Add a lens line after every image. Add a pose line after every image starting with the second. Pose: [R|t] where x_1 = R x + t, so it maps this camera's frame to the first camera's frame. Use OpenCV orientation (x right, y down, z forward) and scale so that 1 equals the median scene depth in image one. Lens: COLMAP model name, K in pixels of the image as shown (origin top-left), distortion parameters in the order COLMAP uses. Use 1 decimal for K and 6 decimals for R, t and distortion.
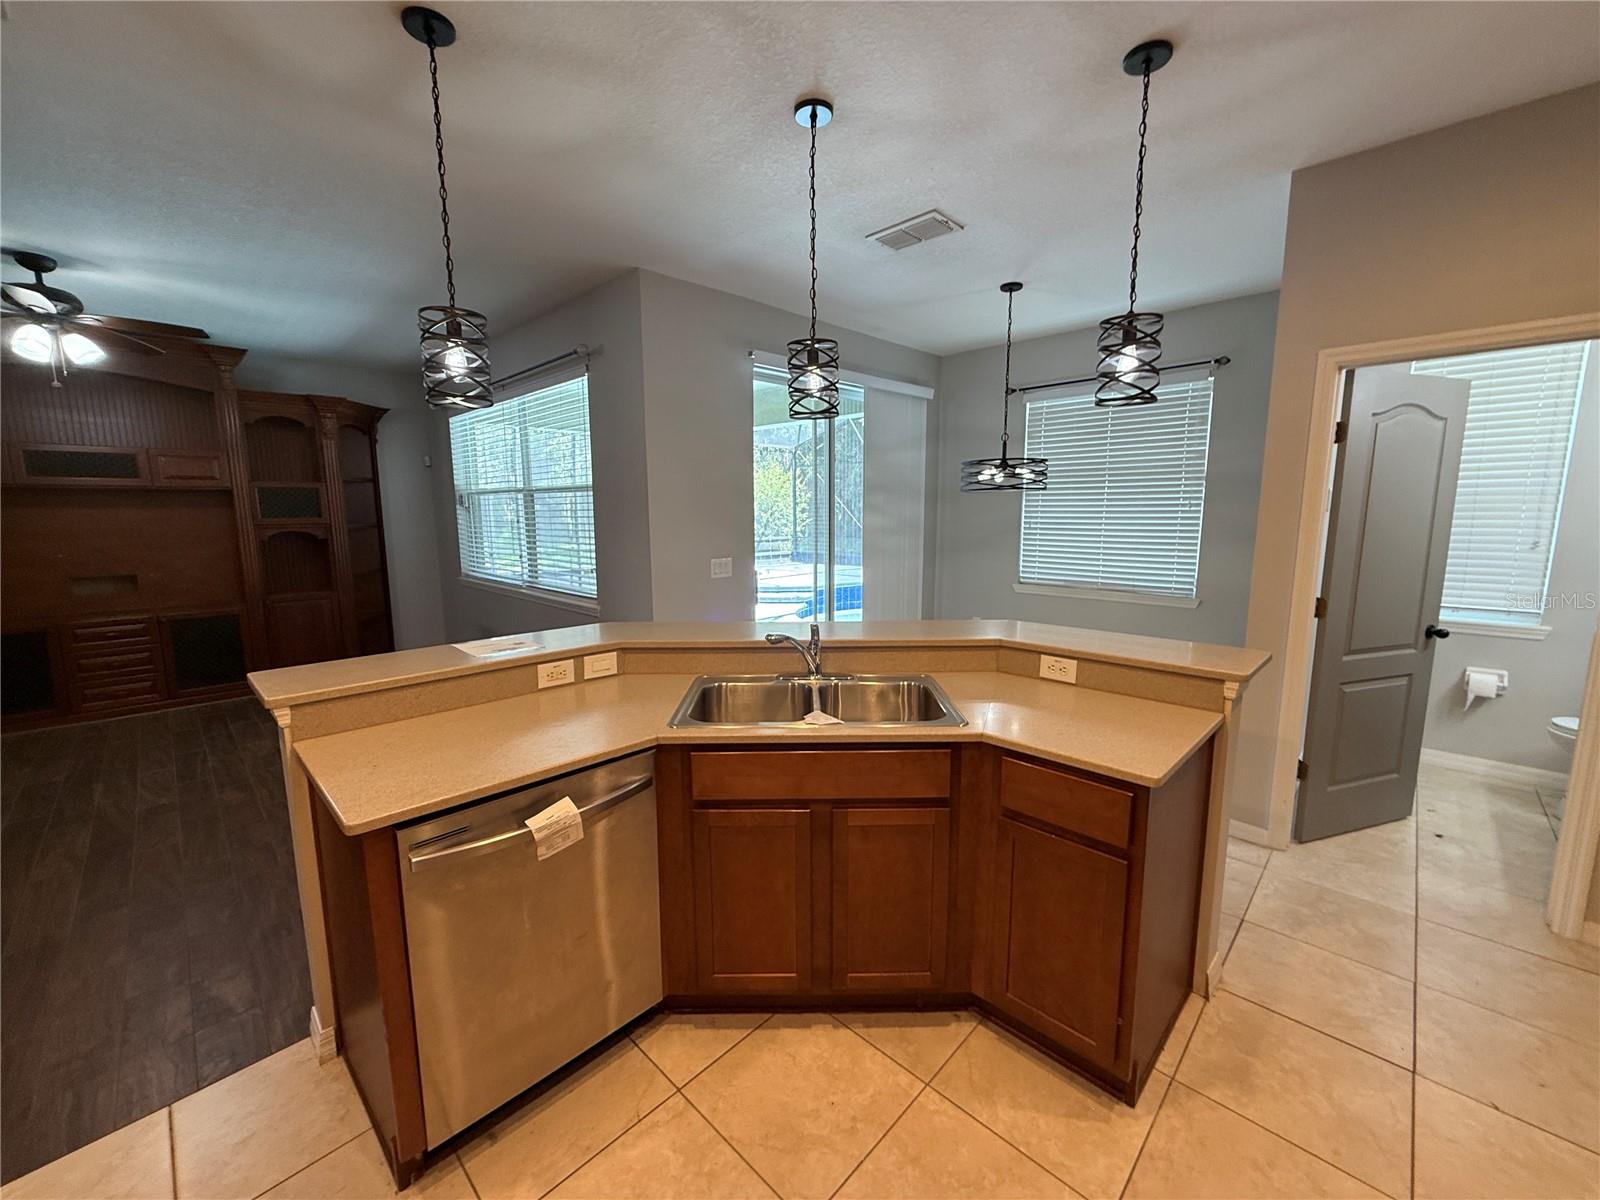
lens RADIAL K [[636.9, 0, 797.6], [0, 636.9, 600.2], [0, 0, 1]] dist [-0.000636, -0.000647]
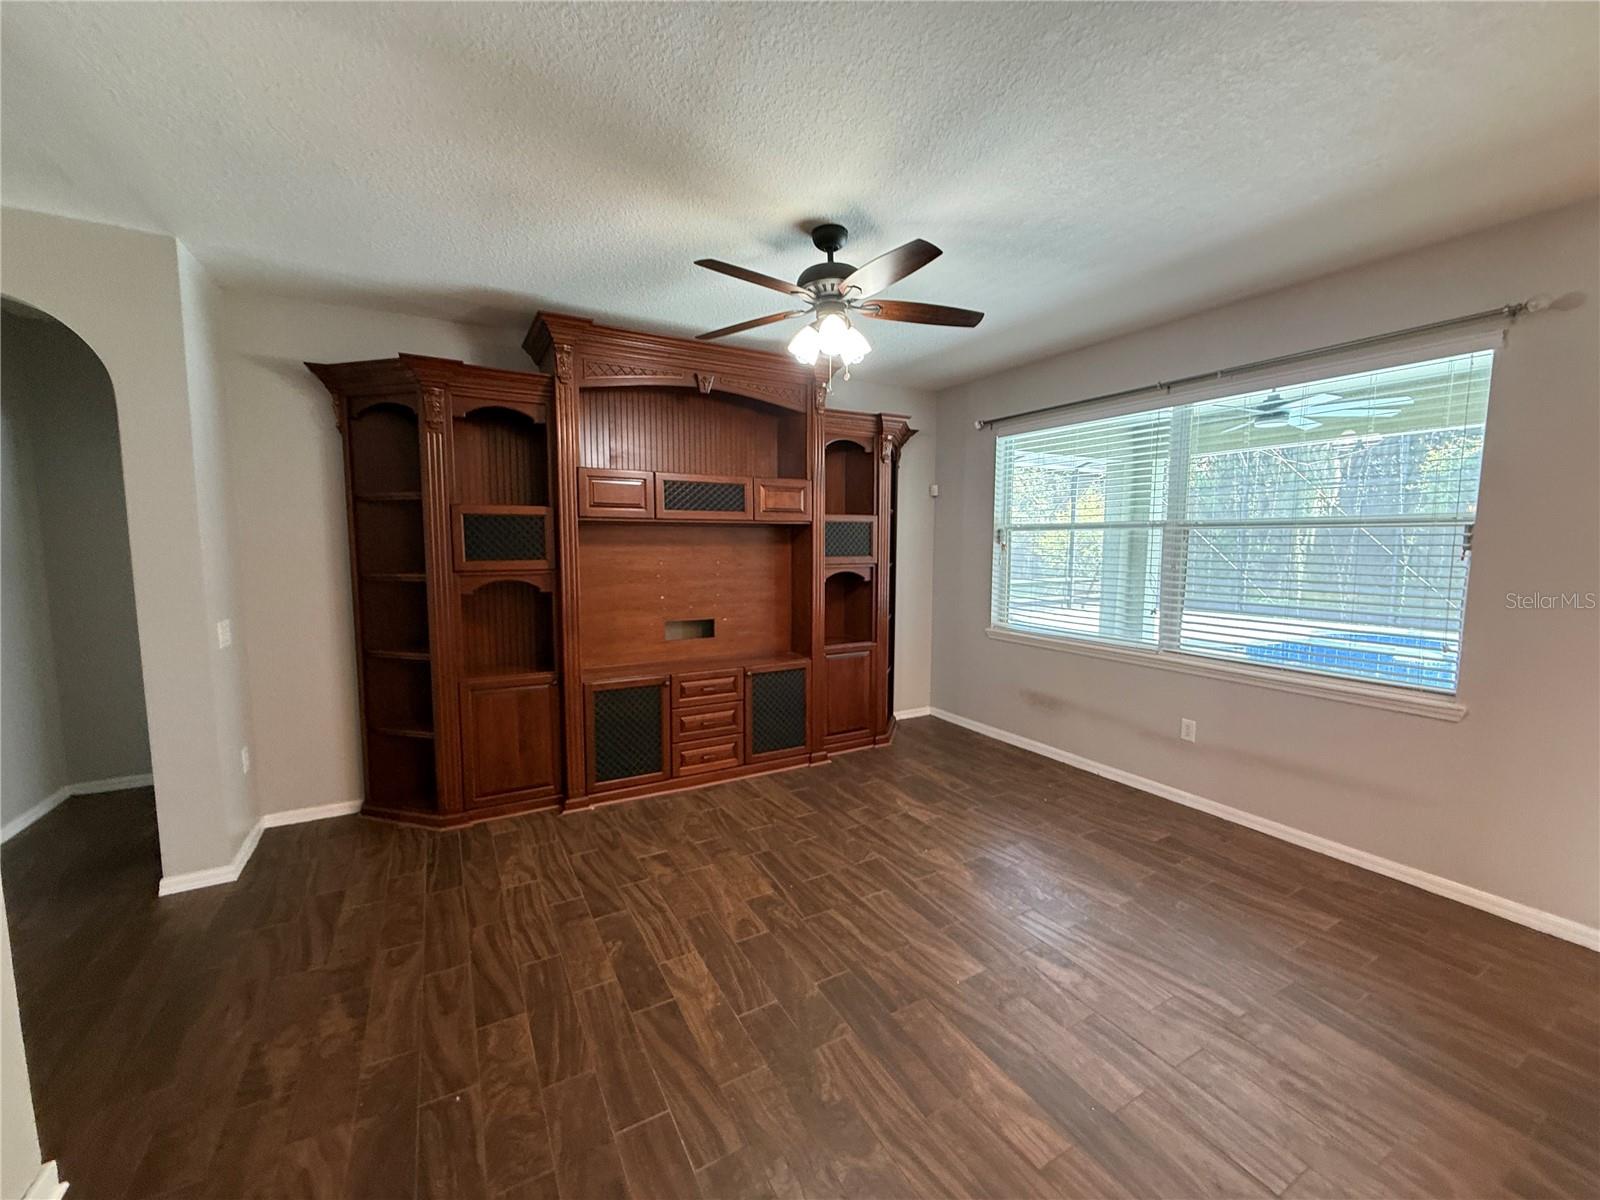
lens RADIAL K [[636.9, 0, 799.4], [0, 636.9, 598.3], [0, 0, 1]] dist [-0.000636, -0.000647]
pose [[0.961970, 0.030531, -0.271444, -0.693234], [-0.044376, 0.998000, -0.045013, -0.034919], [0.269527, 0.055347, 0.961401, 0.175798]]
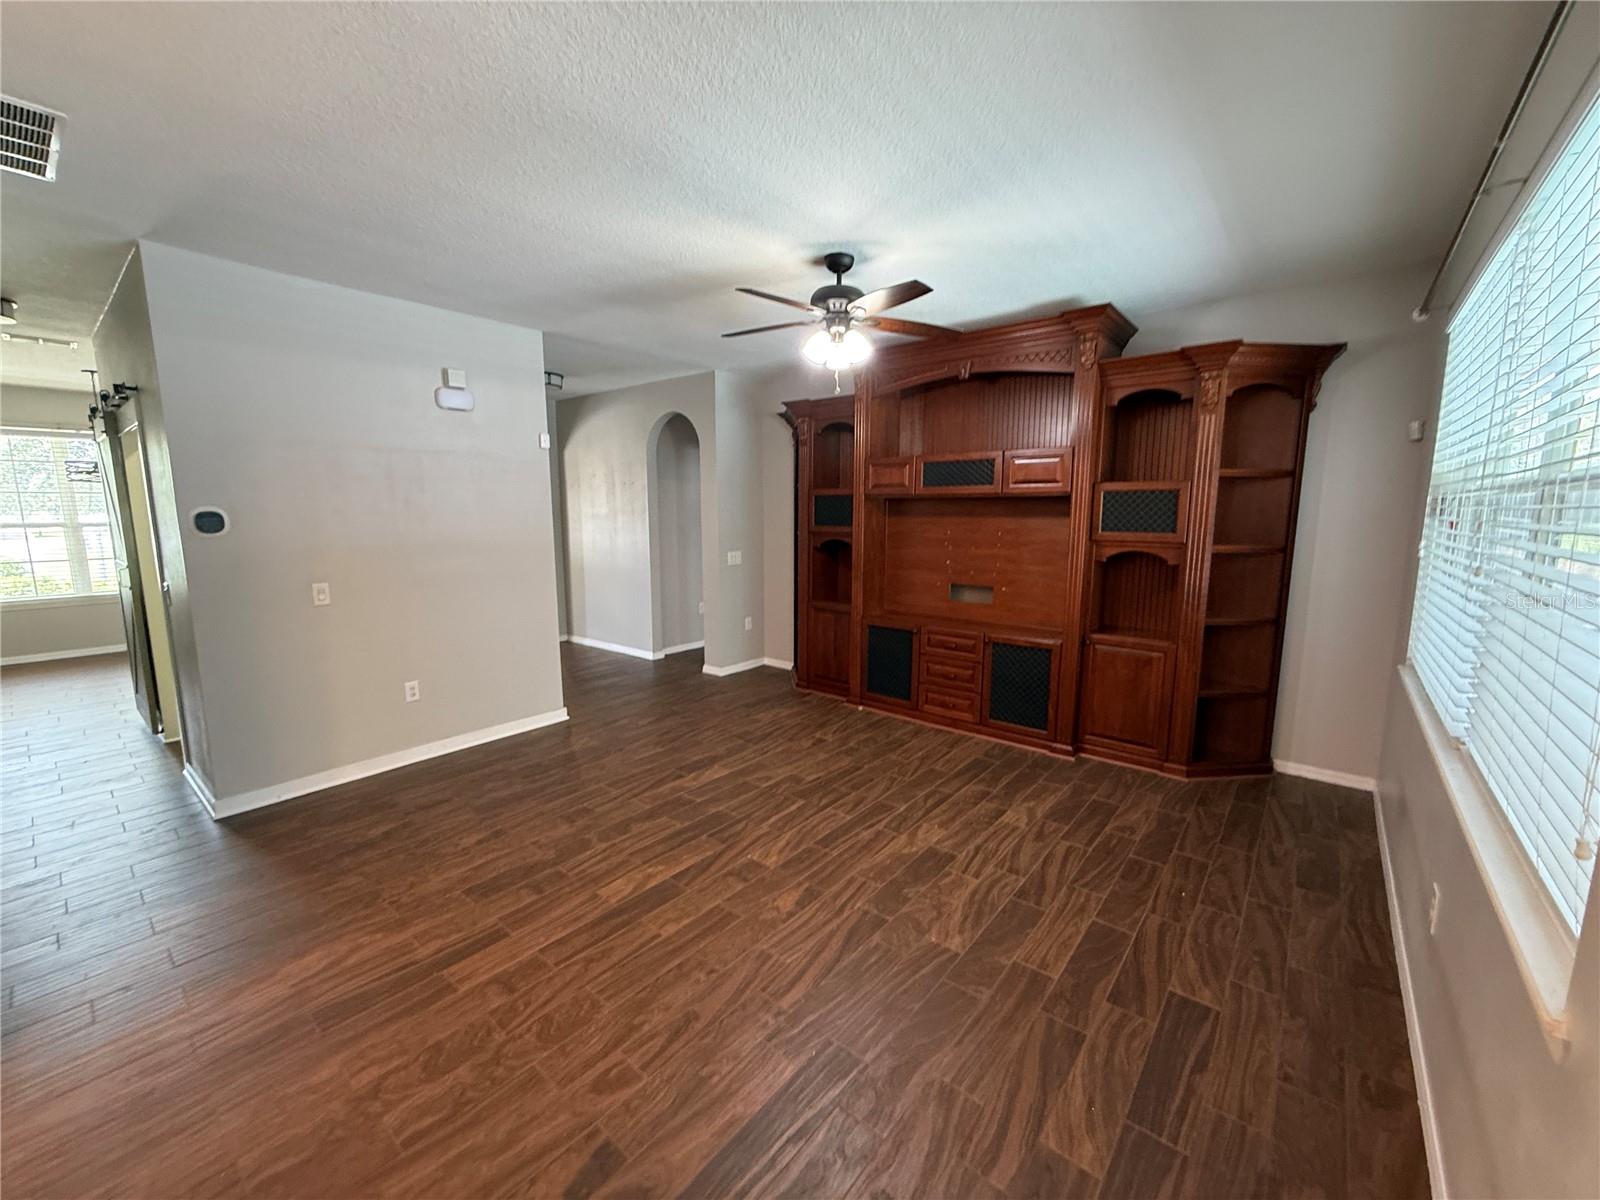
lens RADIAL K [[636.9, 0, 798.9], [0, 636.9, 597.3], [0, 0, 1]] dist [-0.000636, -0.000647]
pose [[0.089601, 0.139894, -0.986104, -0.130033], [-0.143136, 0.981617, 0.126252, -0.104901], [0.985639, 0.129835, 0.107978, 0.623758]]
